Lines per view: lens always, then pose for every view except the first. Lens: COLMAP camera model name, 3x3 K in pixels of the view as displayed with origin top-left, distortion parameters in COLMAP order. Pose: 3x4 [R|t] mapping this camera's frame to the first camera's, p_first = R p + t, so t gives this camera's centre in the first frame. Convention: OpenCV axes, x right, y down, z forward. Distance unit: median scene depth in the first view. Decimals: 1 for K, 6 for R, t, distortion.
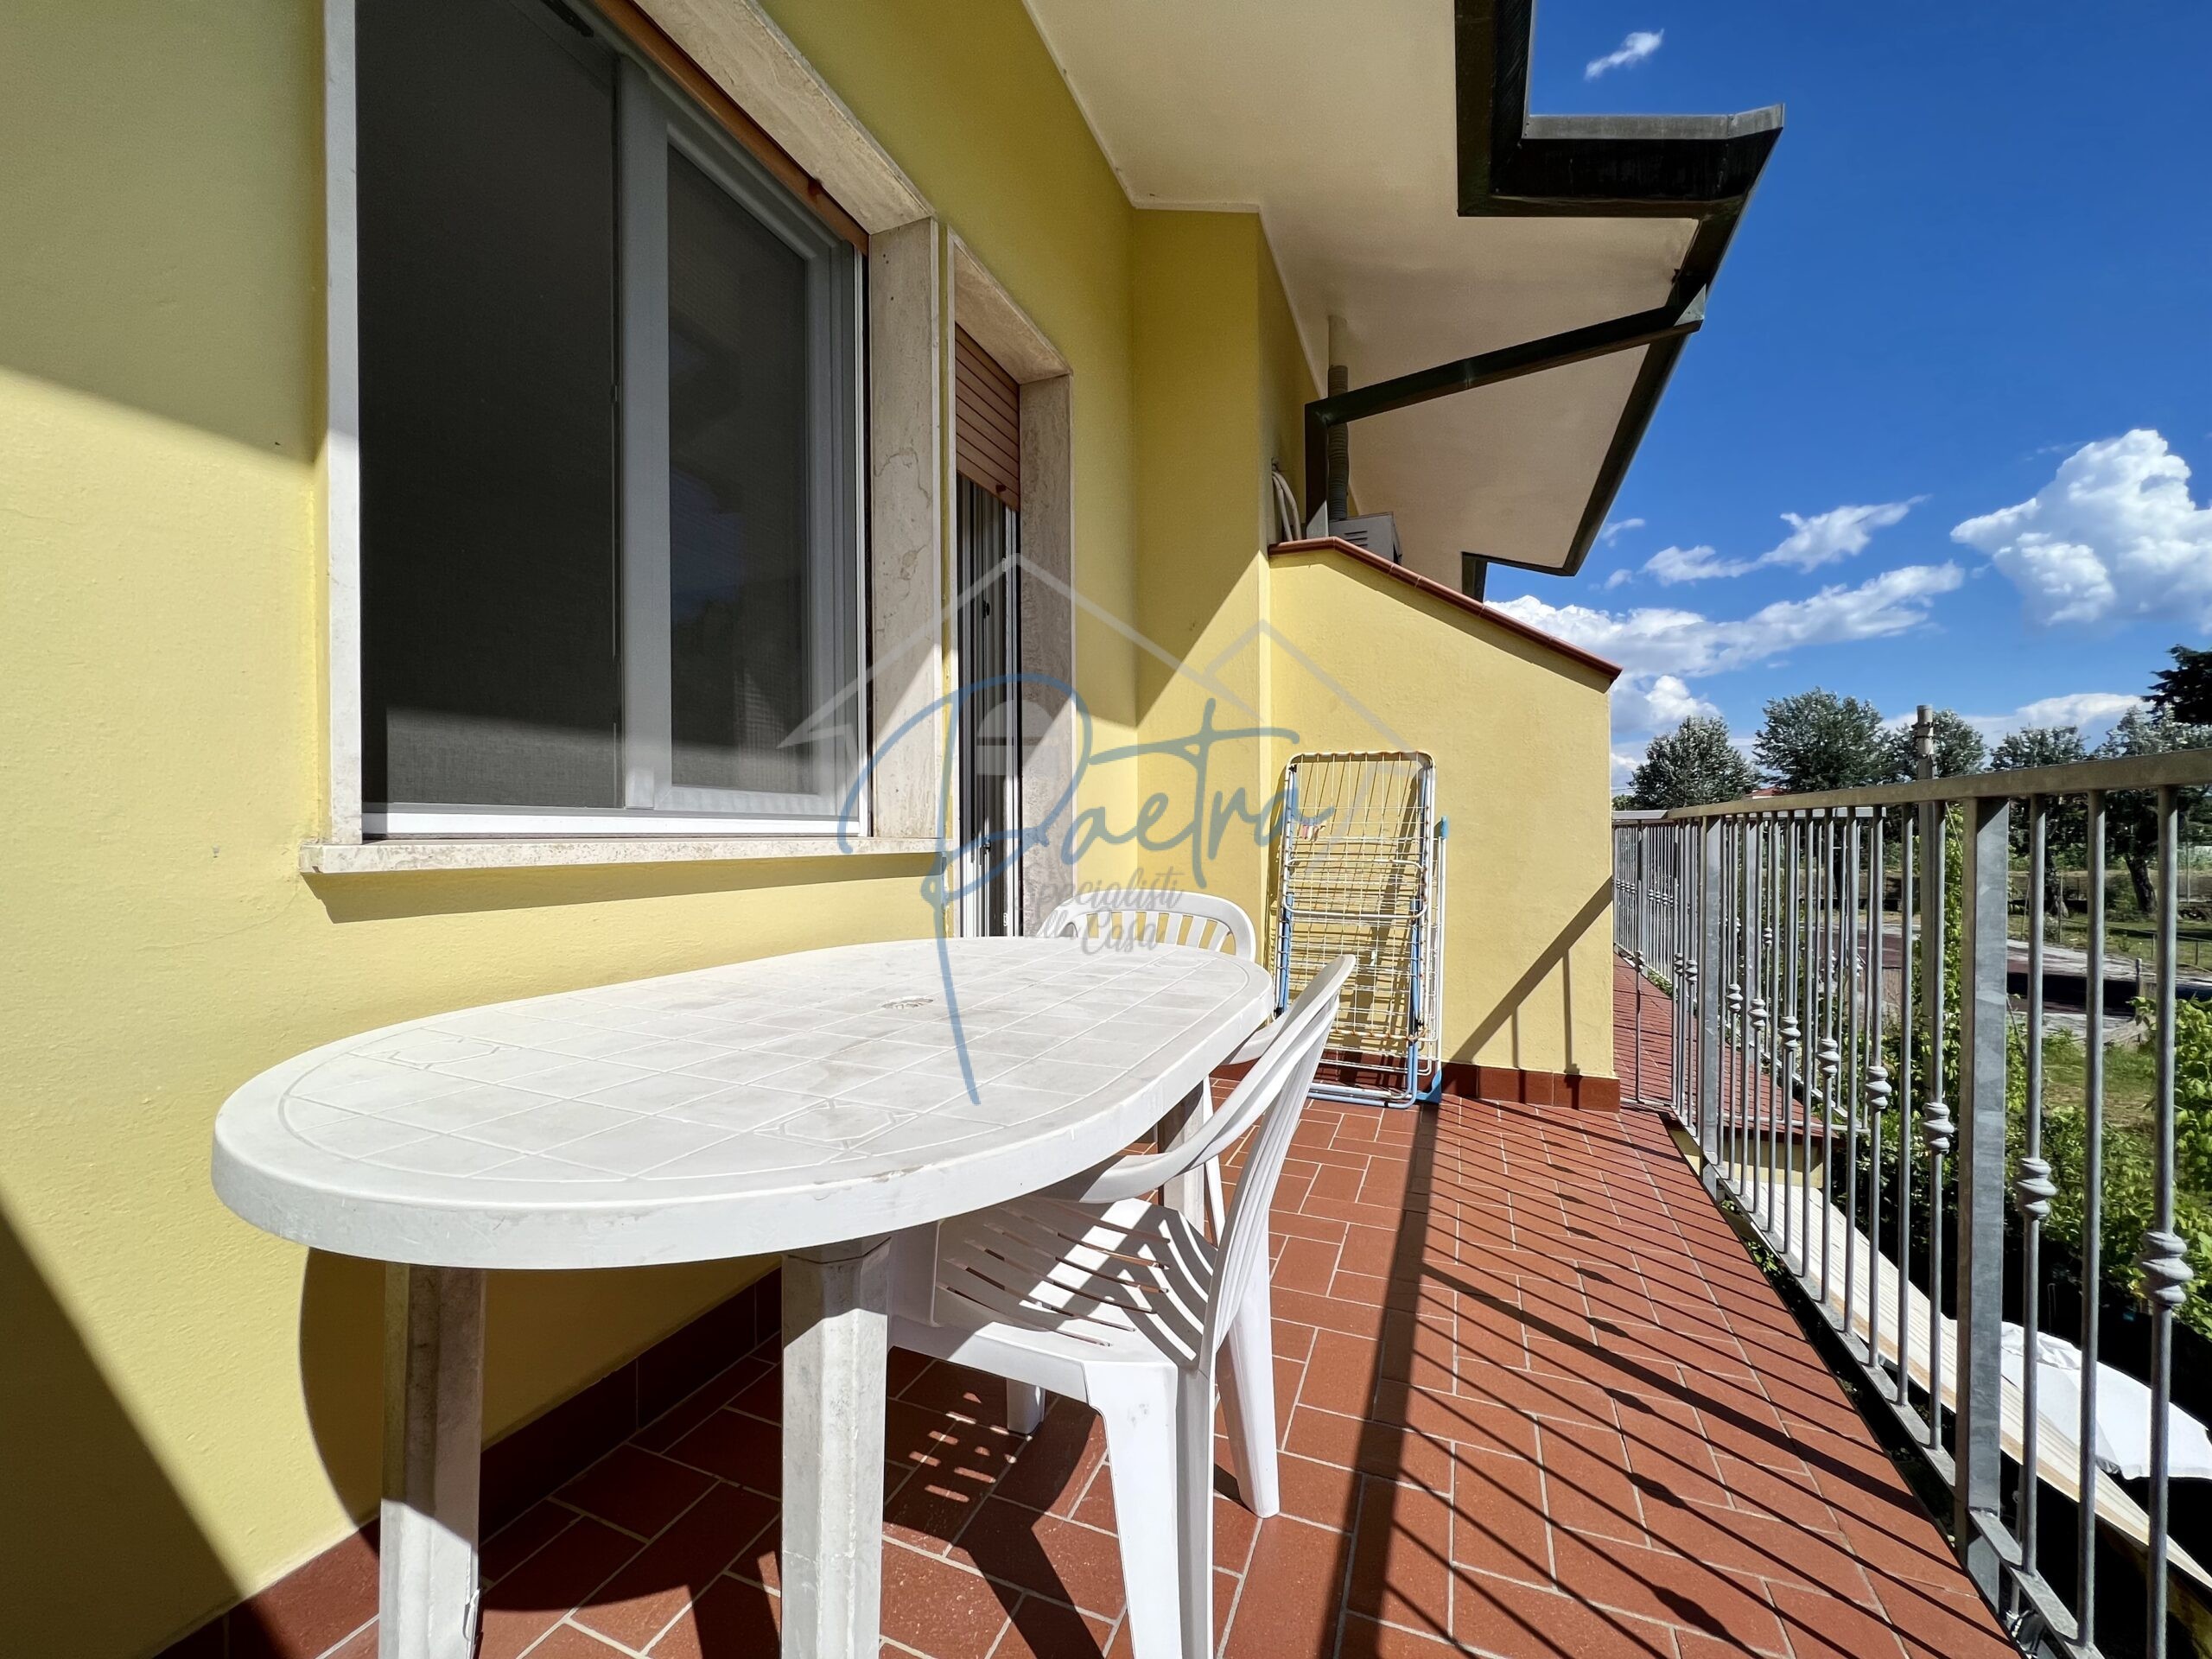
lens RADIAL K [[890.0, 0, 1108.0], [0, 890.0, 837.2], [0, 0, 1]] dist [-0.000040, -0.000039]
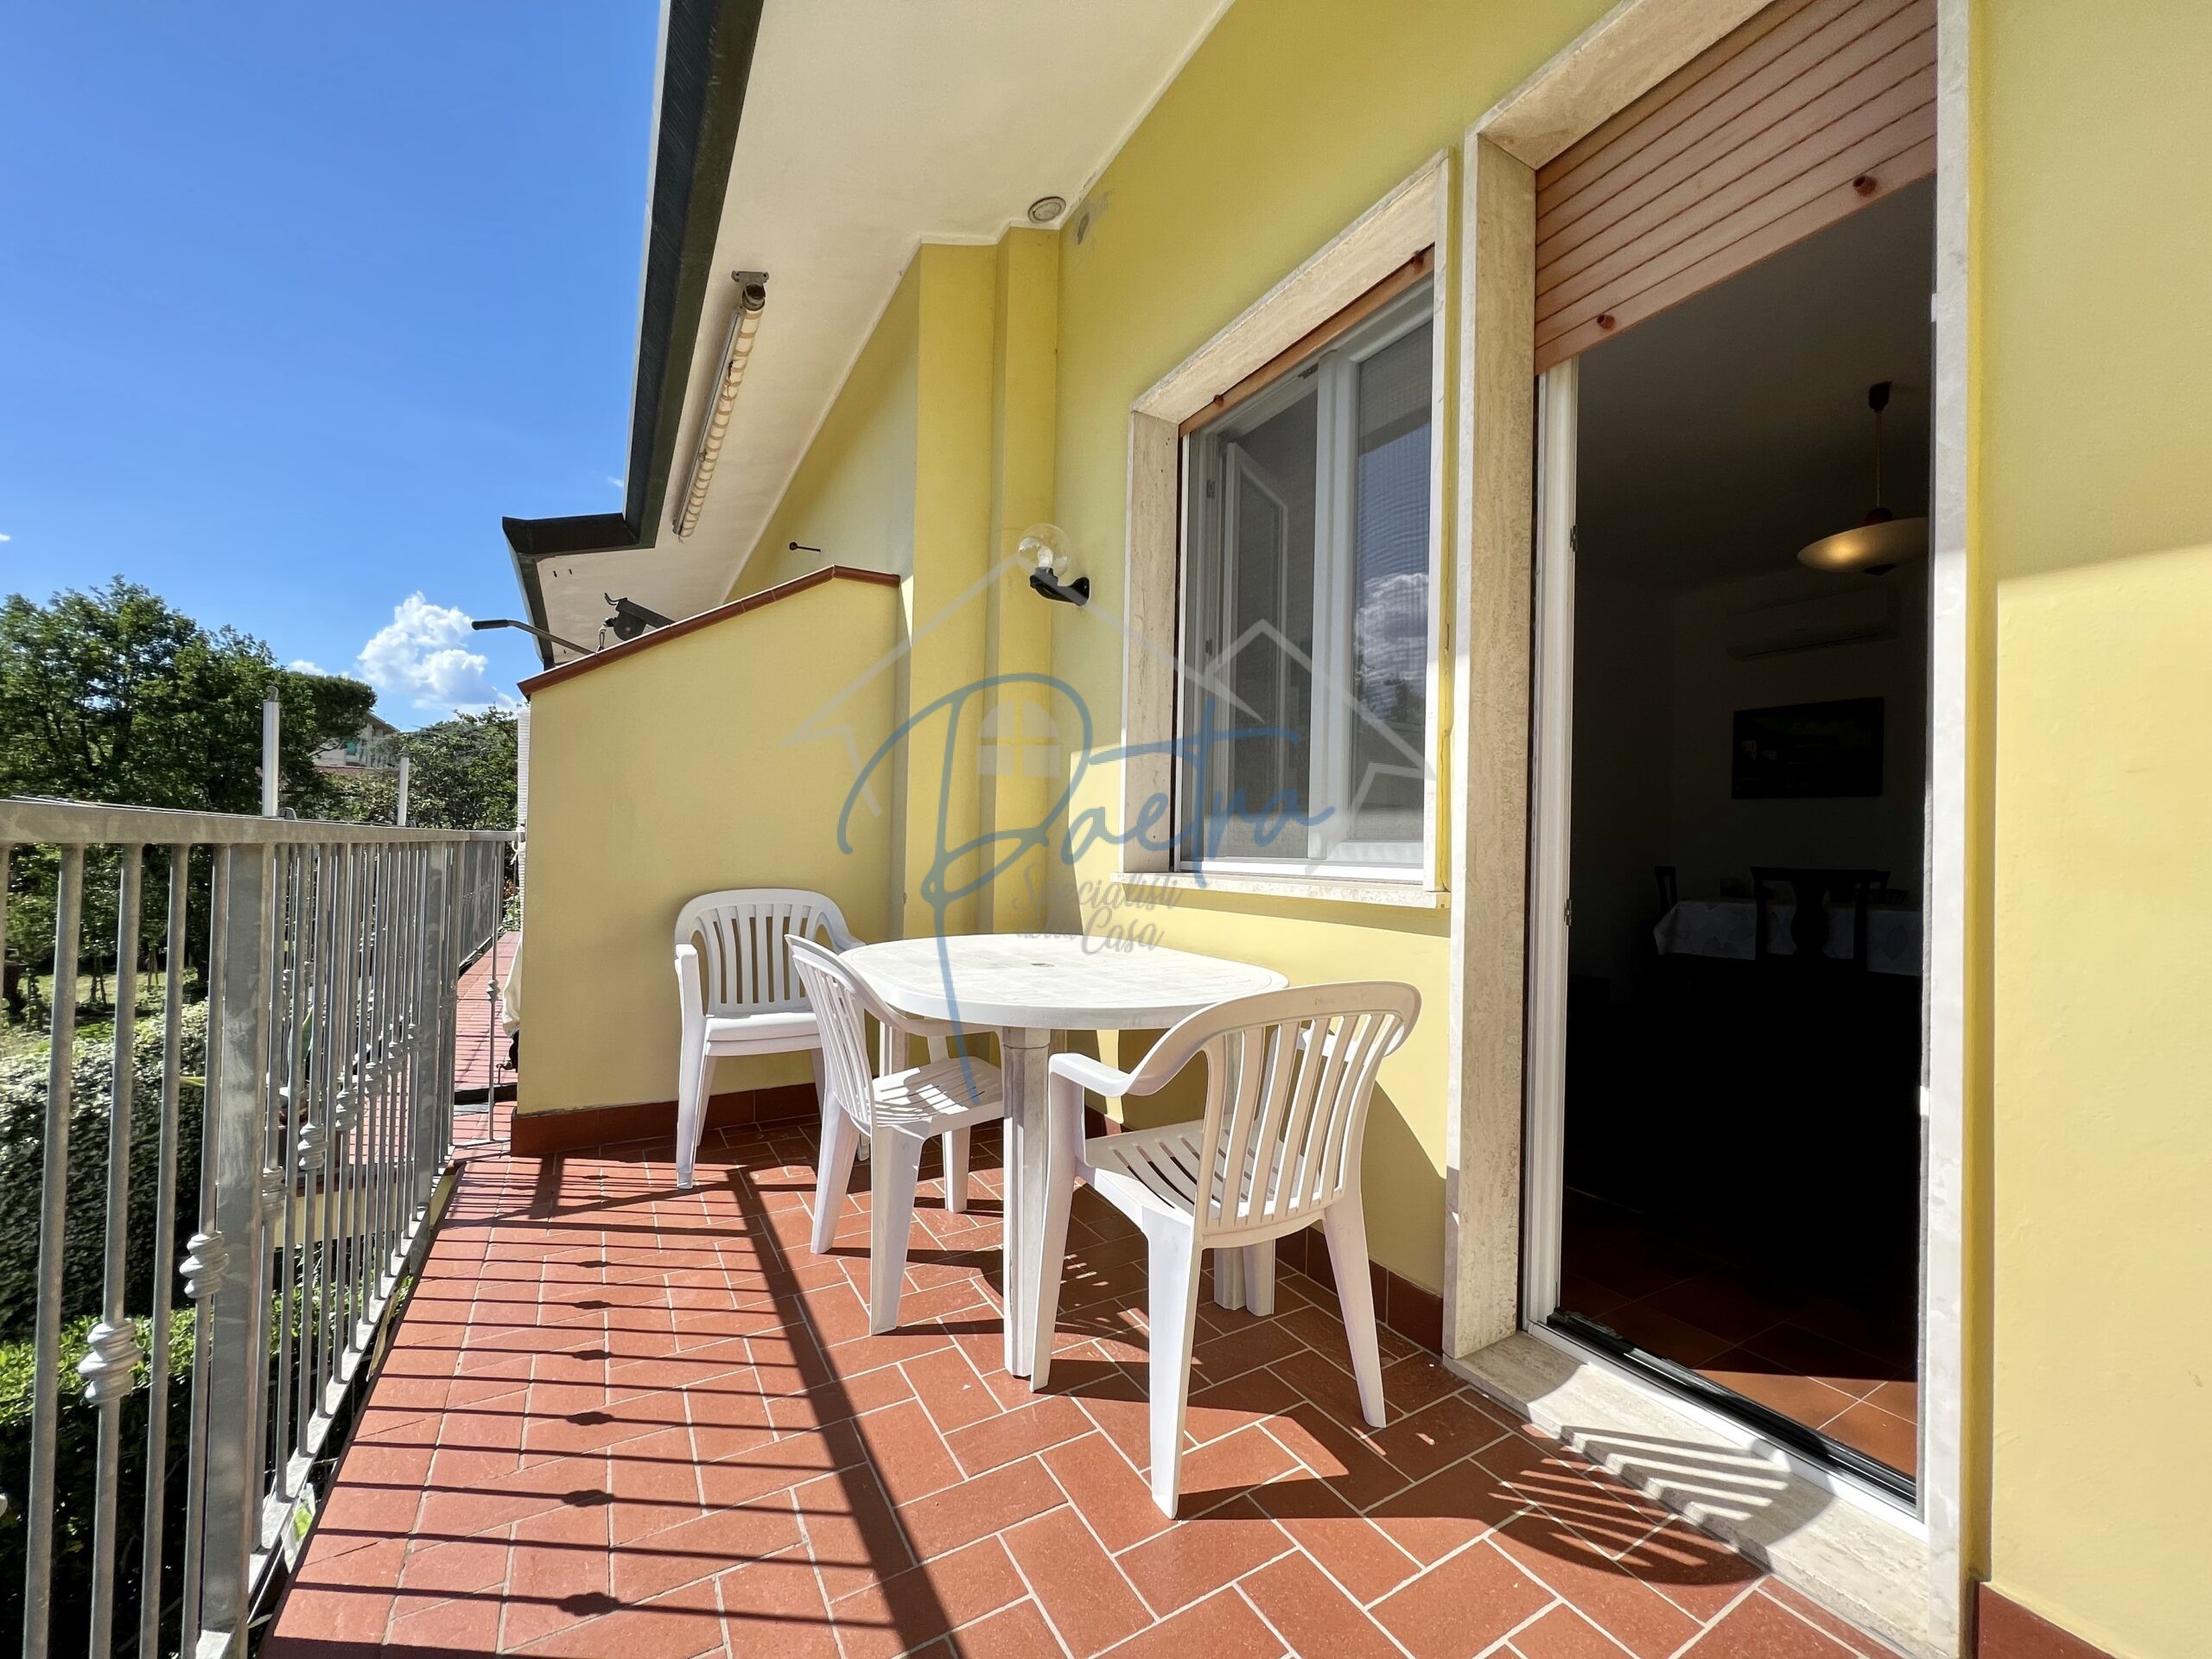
lens RADIAL K [[888.0, 0, 1116.1], [0, 888.0, 835.3], [0, 0, 1]] dist [-0.001524, -0.000059]
pose [[-0.601464, -0.024495, -0.798524, 1.034384], [-0.030023, 0.999517, -0.008046, -0.062816], [0.798336, 0.019135, -0.601909, 1.992265]]
